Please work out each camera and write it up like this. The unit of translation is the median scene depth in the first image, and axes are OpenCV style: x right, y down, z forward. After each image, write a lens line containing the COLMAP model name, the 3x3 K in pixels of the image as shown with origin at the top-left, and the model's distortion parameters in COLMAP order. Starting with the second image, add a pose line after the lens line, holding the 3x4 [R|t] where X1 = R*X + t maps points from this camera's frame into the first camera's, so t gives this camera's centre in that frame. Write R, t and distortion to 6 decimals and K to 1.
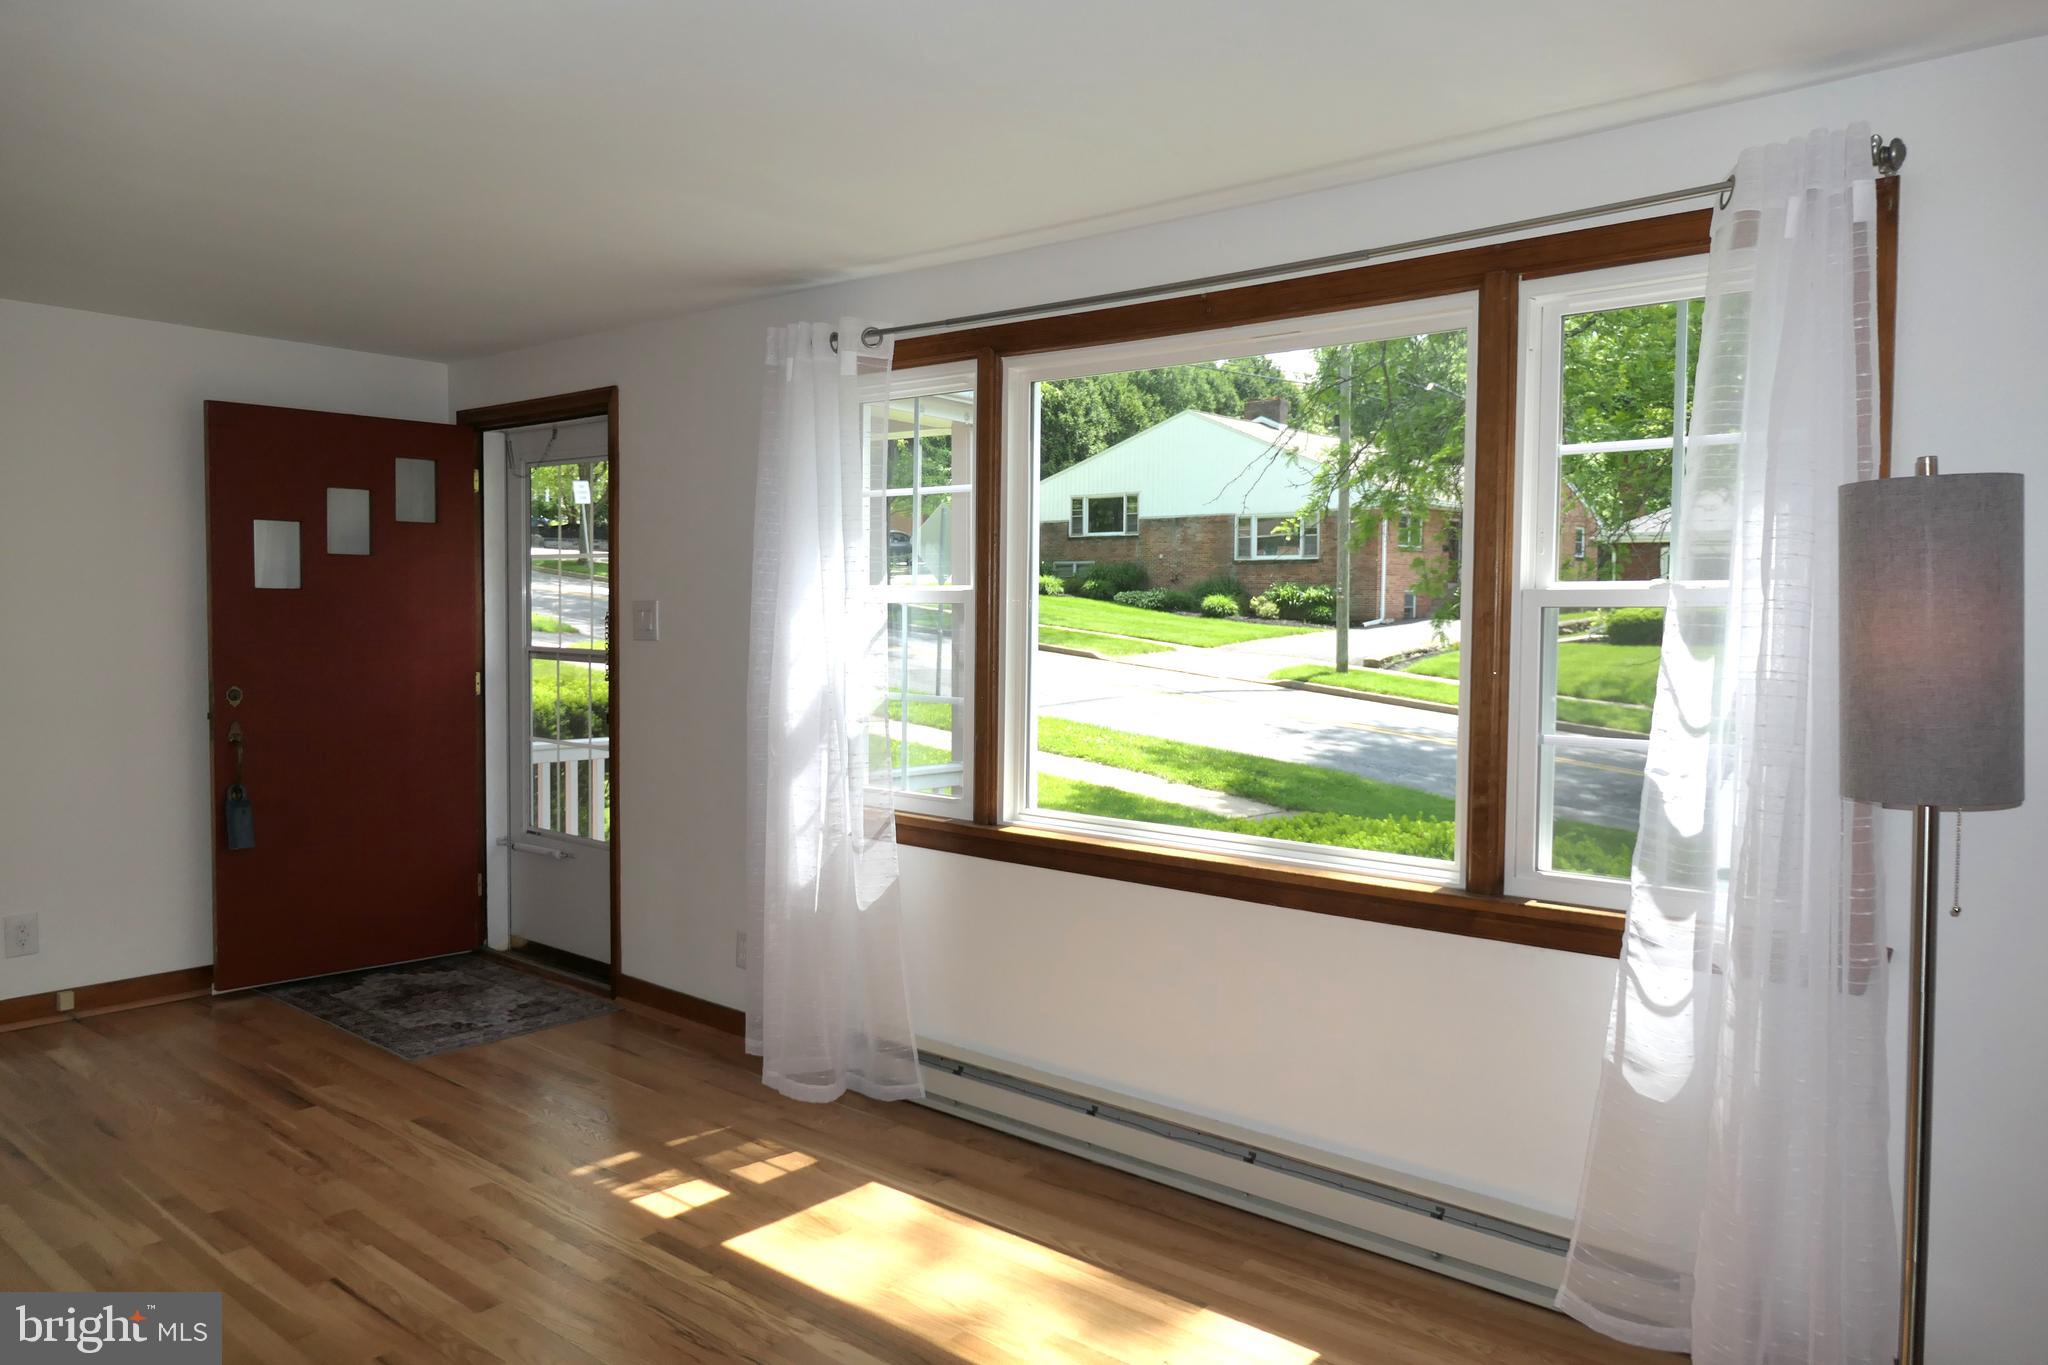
lens RADIAL K [[1412.5, 0, 1024.7], [0, 1412.5, 664.1], [0, 0, 1]] dist [-0.020184, 0.019026]
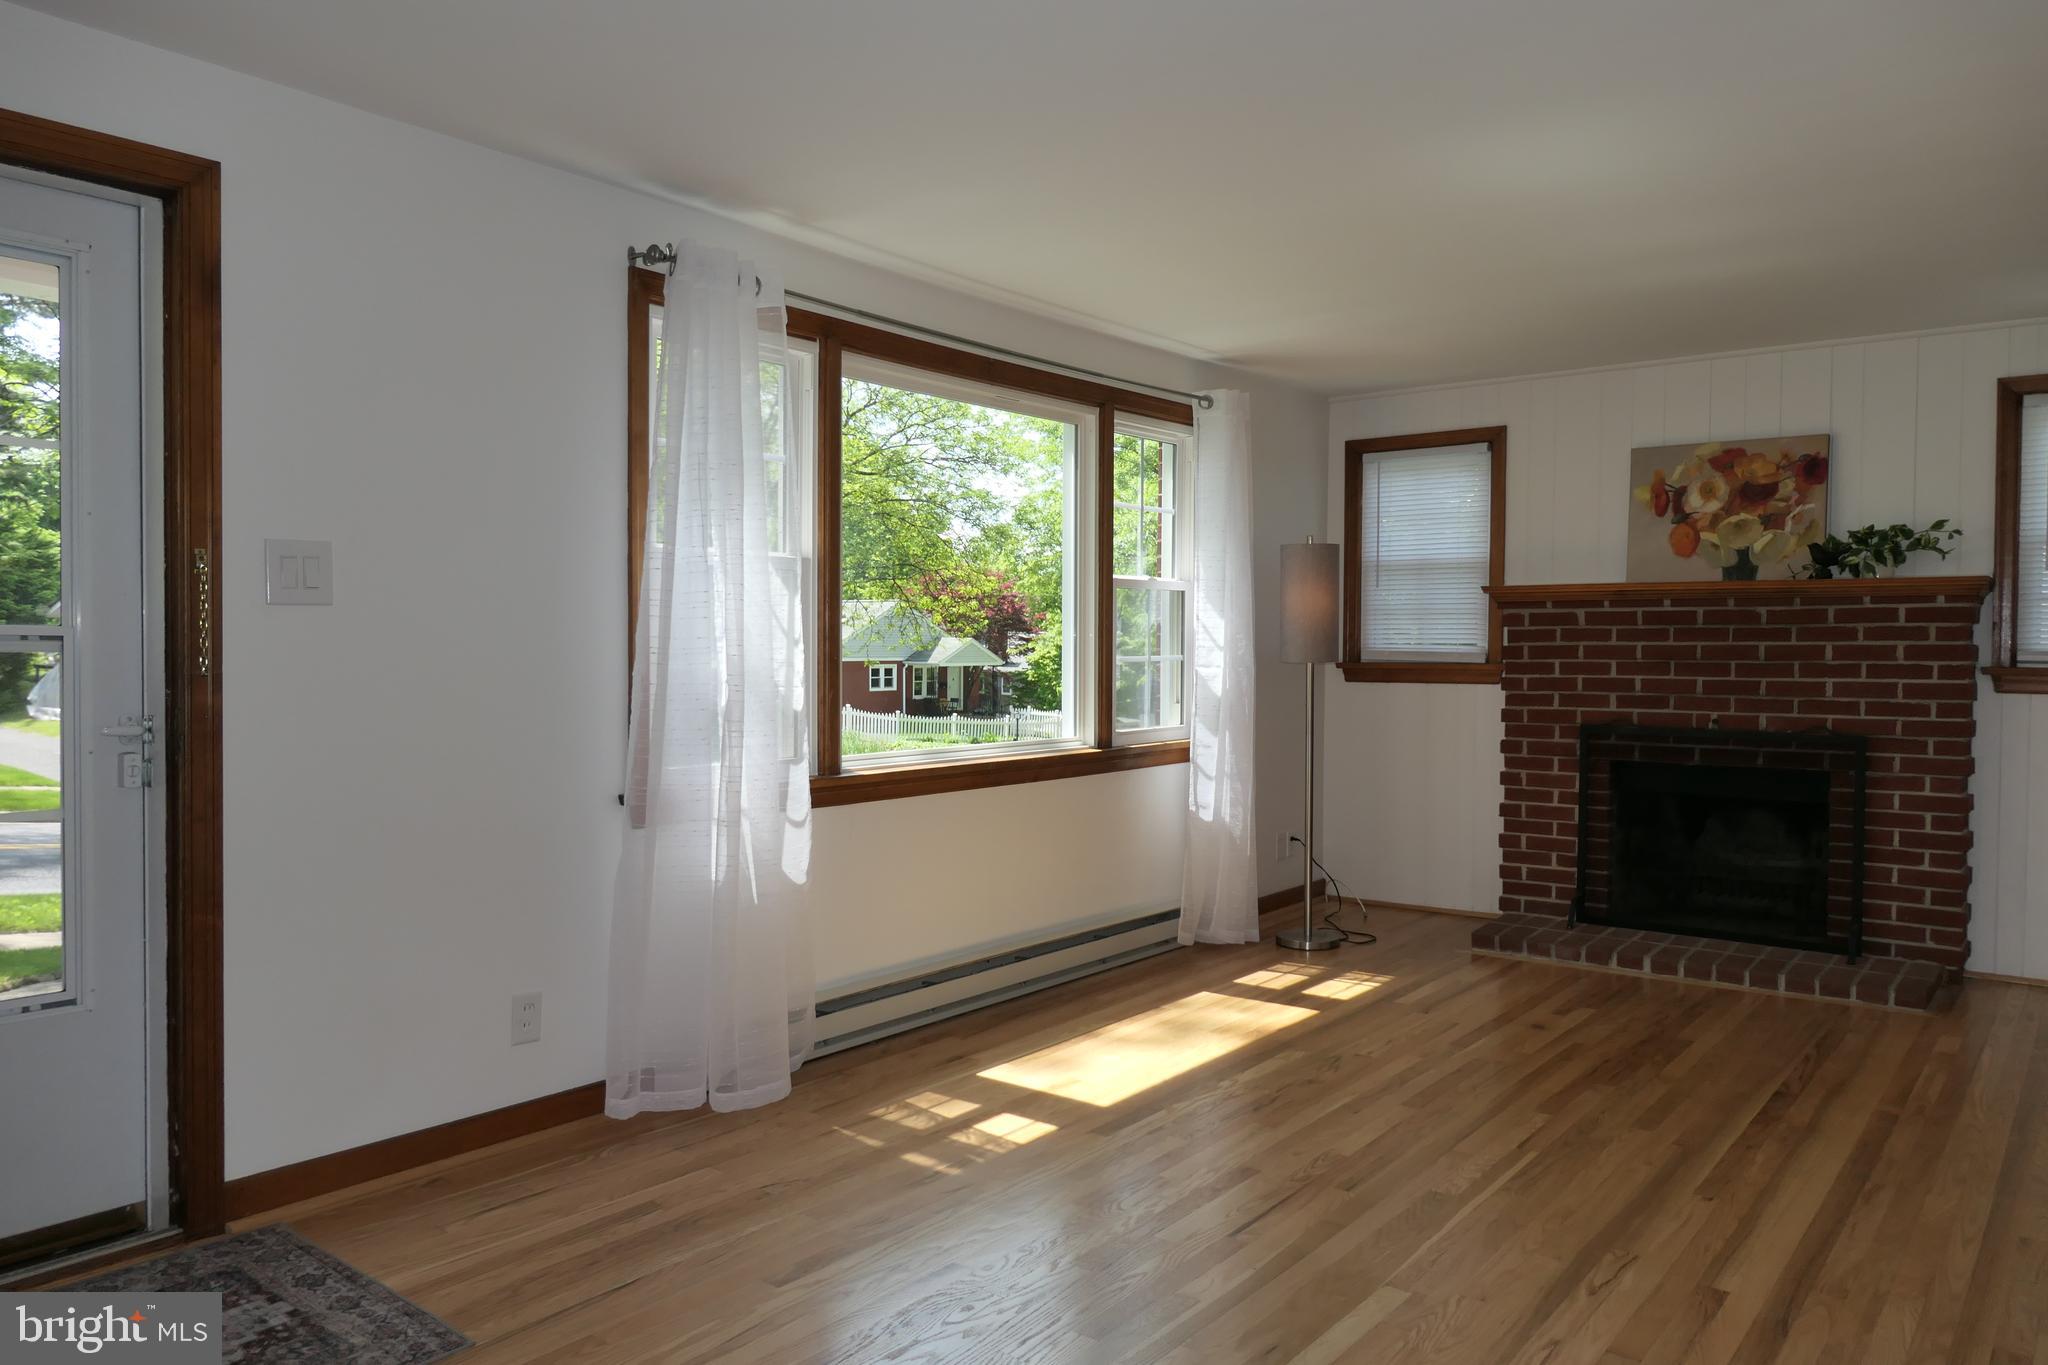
lens RADIAL K [[1412.5, 0, 1024.9], [0, 1412.5, 685.4], [0, 0, 1]] dist [-0.020184, 0.019026]
pose [[-0.024543, -0.039275, 0.998927, -1.209605], [0.039266, 0.998419, 0.040219, 0.006449], [-0.998927, 0.040211, -0.022962, 0.950159]]
